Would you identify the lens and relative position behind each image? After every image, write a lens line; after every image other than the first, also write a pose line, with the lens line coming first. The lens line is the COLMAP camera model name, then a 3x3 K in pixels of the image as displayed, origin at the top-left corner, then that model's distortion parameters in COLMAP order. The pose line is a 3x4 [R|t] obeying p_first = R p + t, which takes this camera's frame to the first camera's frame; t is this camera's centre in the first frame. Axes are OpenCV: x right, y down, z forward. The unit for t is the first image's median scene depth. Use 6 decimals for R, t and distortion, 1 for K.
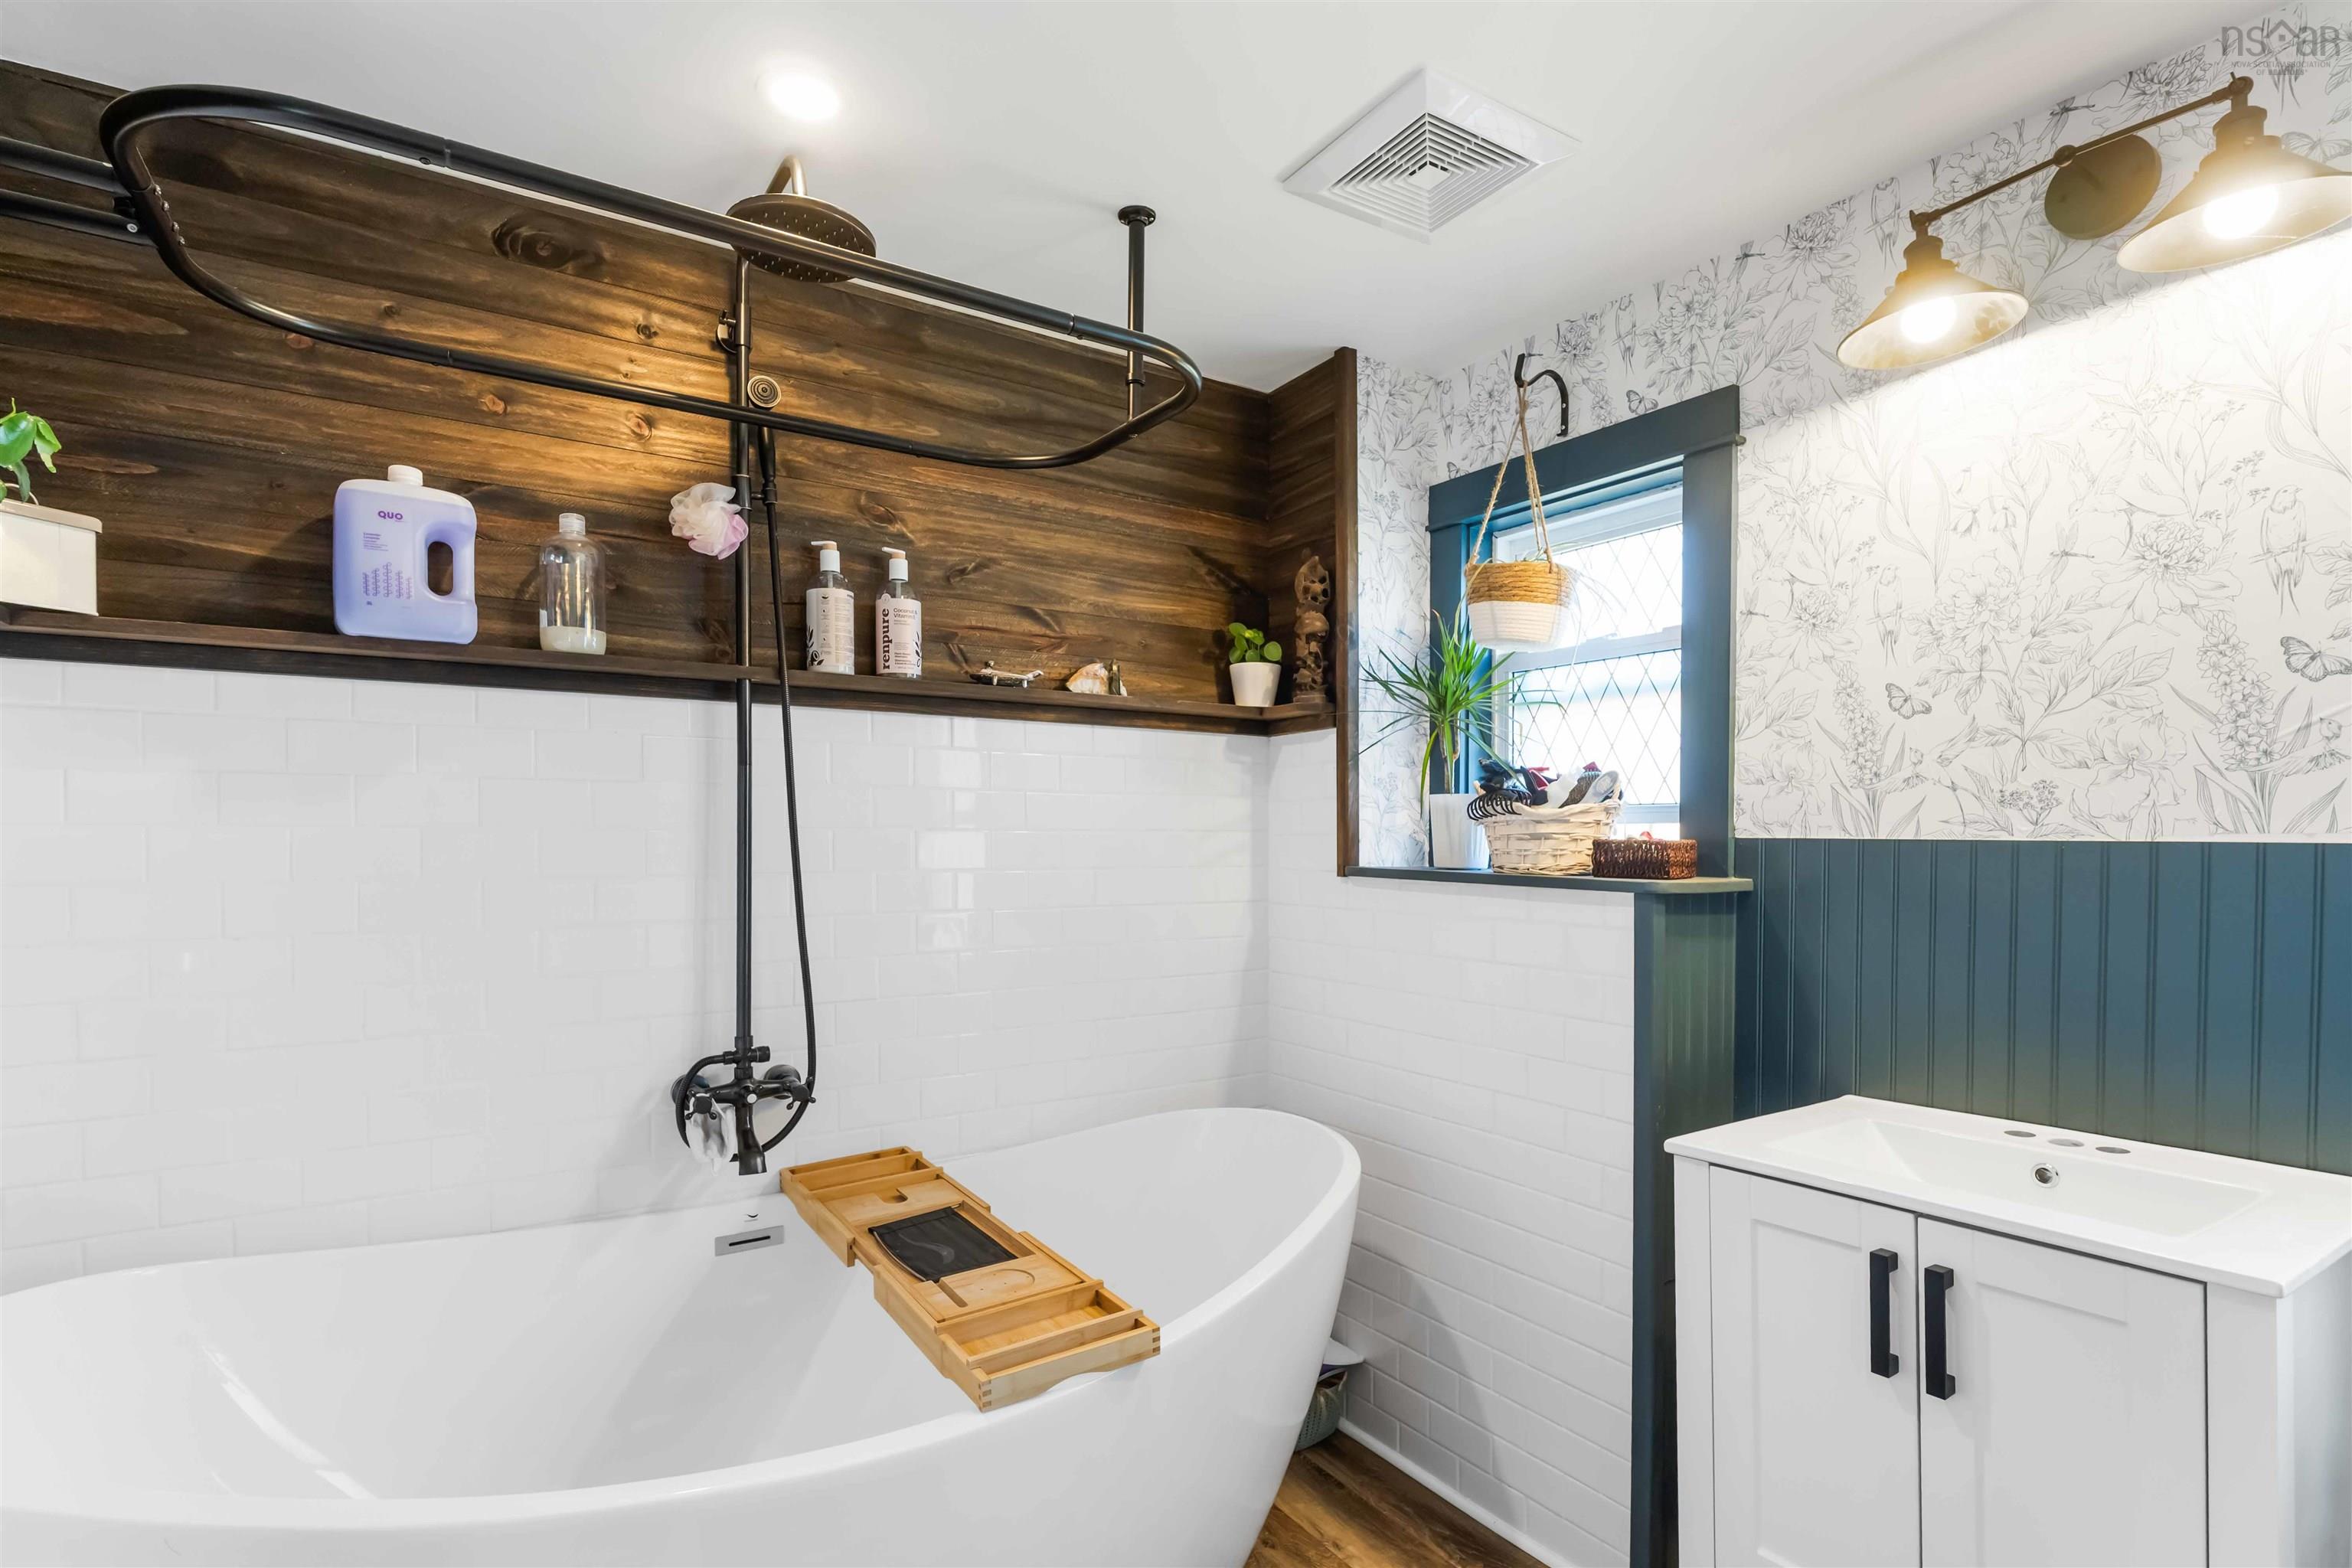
lens RADIAL K [[1113.3, 0, 1173.7], [0, 1113.3, 857.2], [0, 0, 1]] dist [-0.003448, 0.000122]
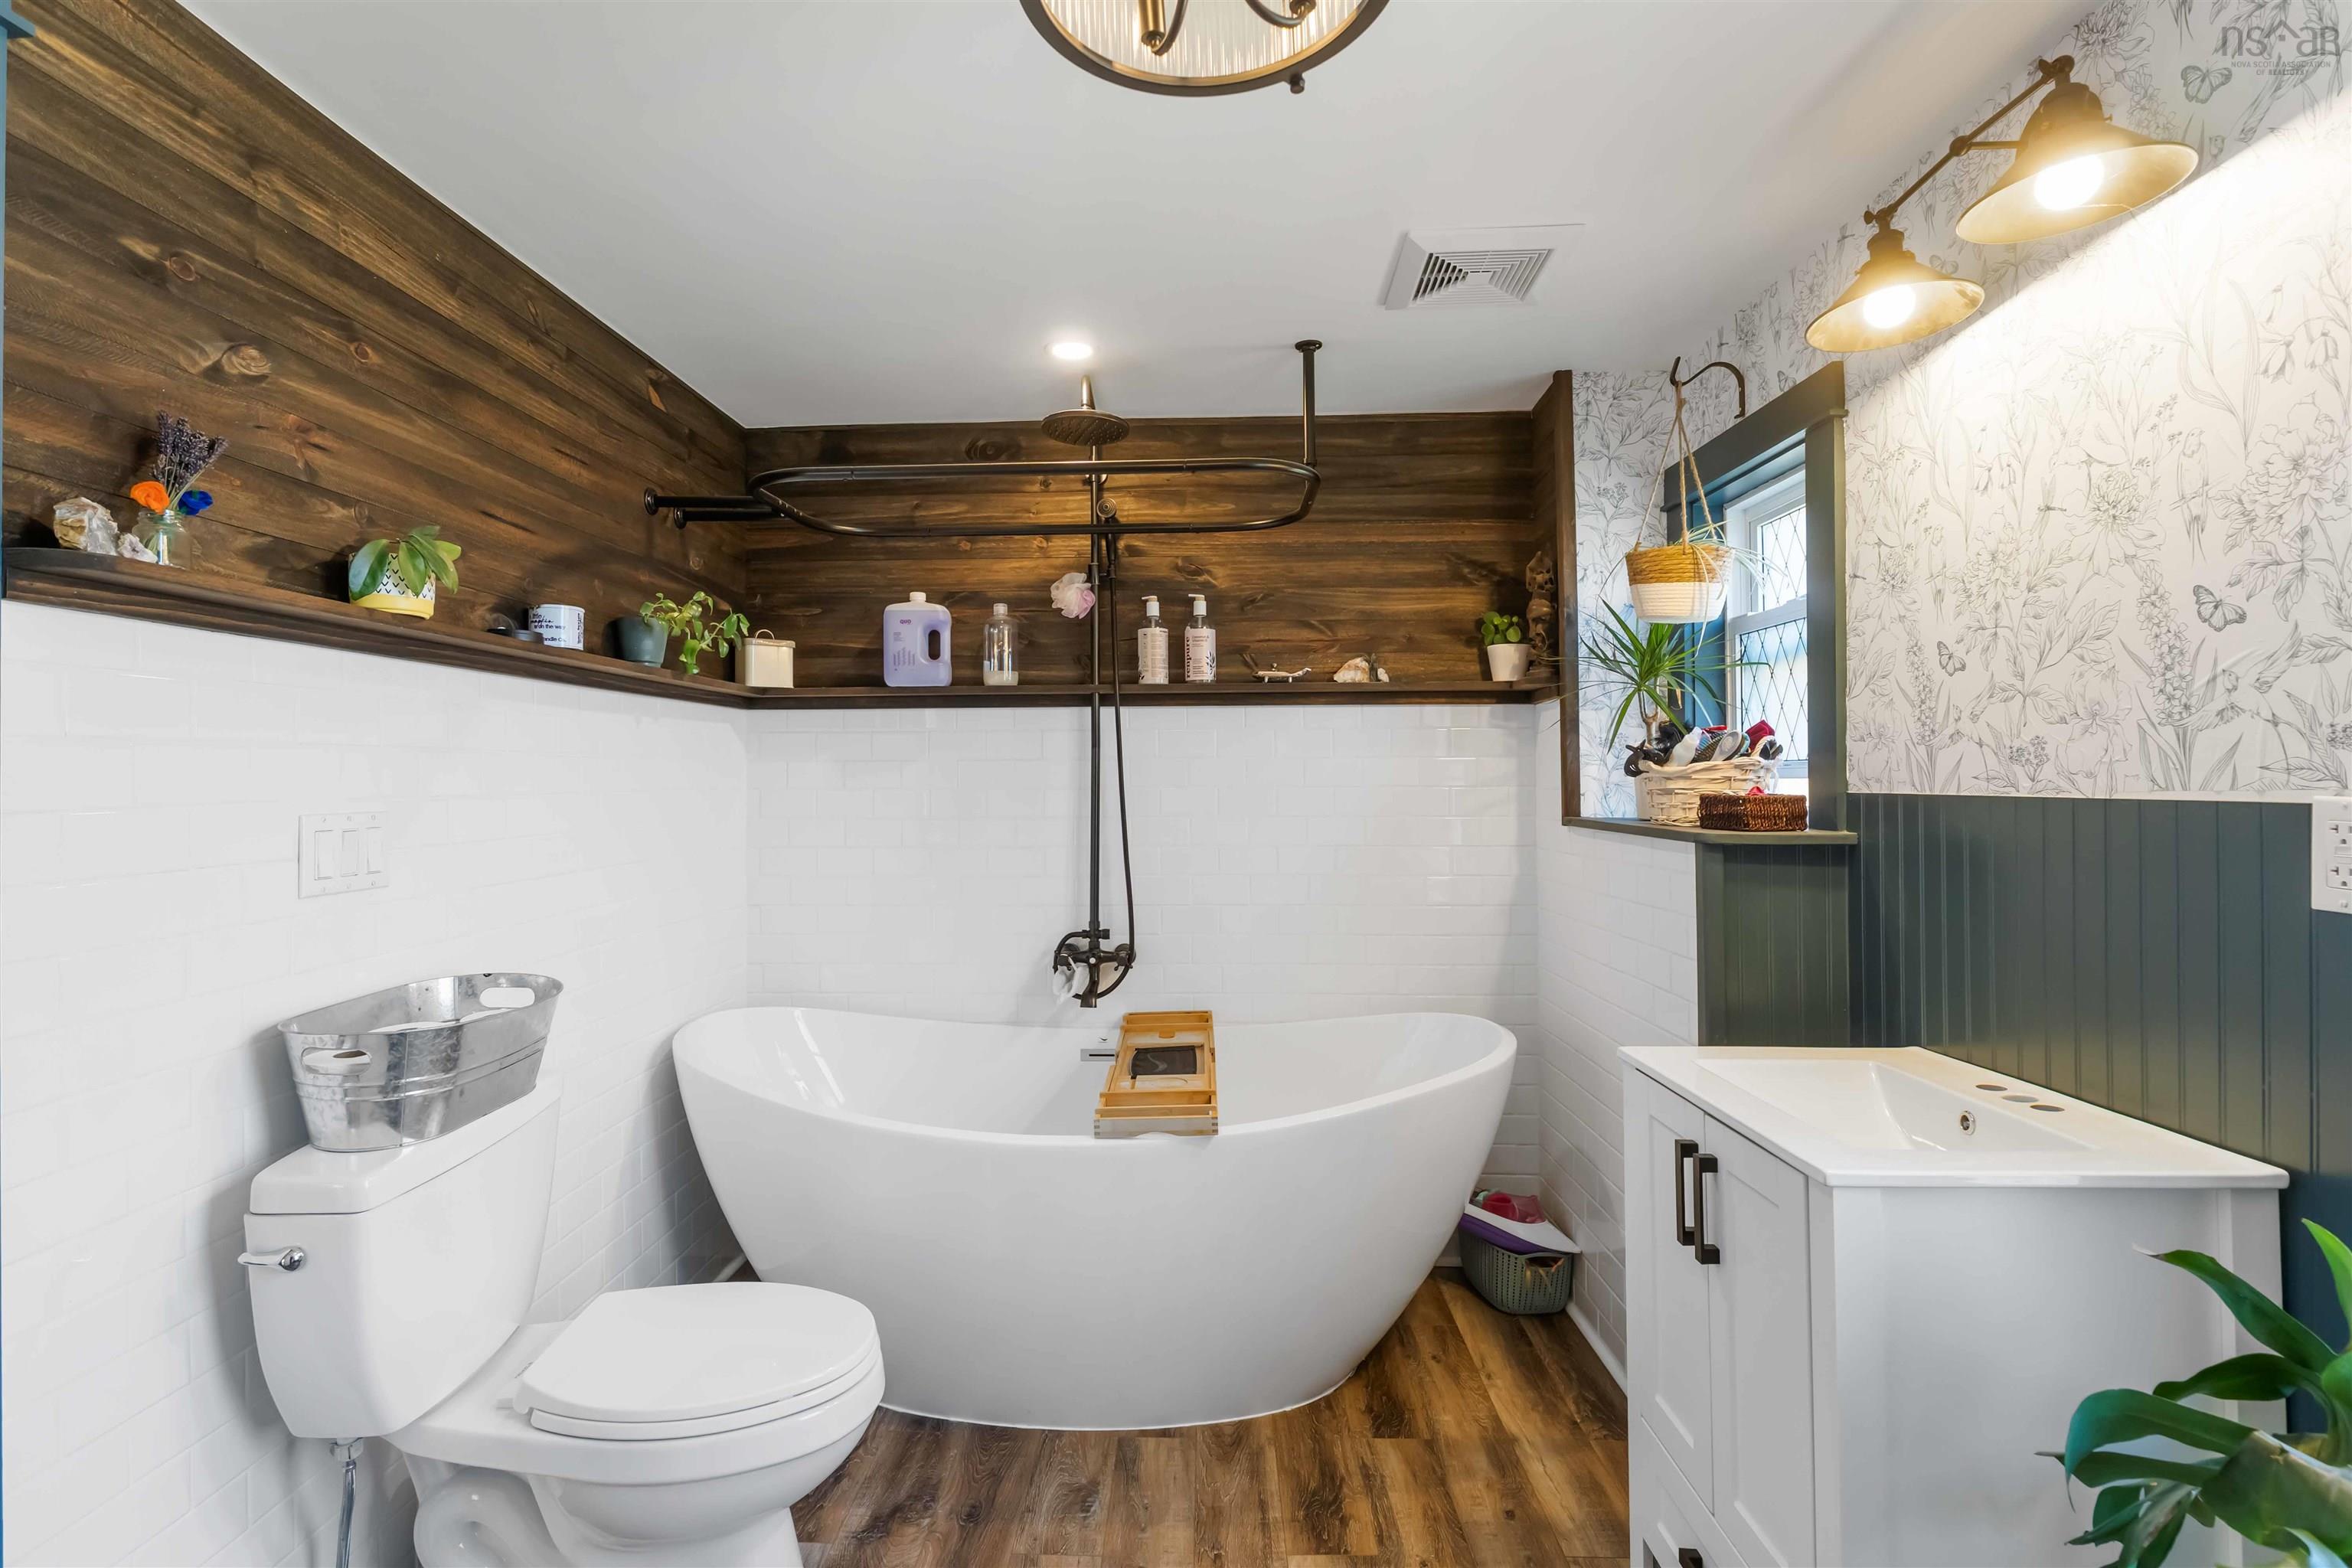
lens RADIAL K [[1088.8, 0, 1176.0], [0, 1088.8, 784.0], [0, 0, 1]] dist [-0.000489, -0.000152]
pose [[0.822145, -0.006120, -0.569245, 0.579450], [-0.005066, 0.999824, -0.018067, -0.004232], [0.569255, 0.017738, 0.821969, -0.193418]]
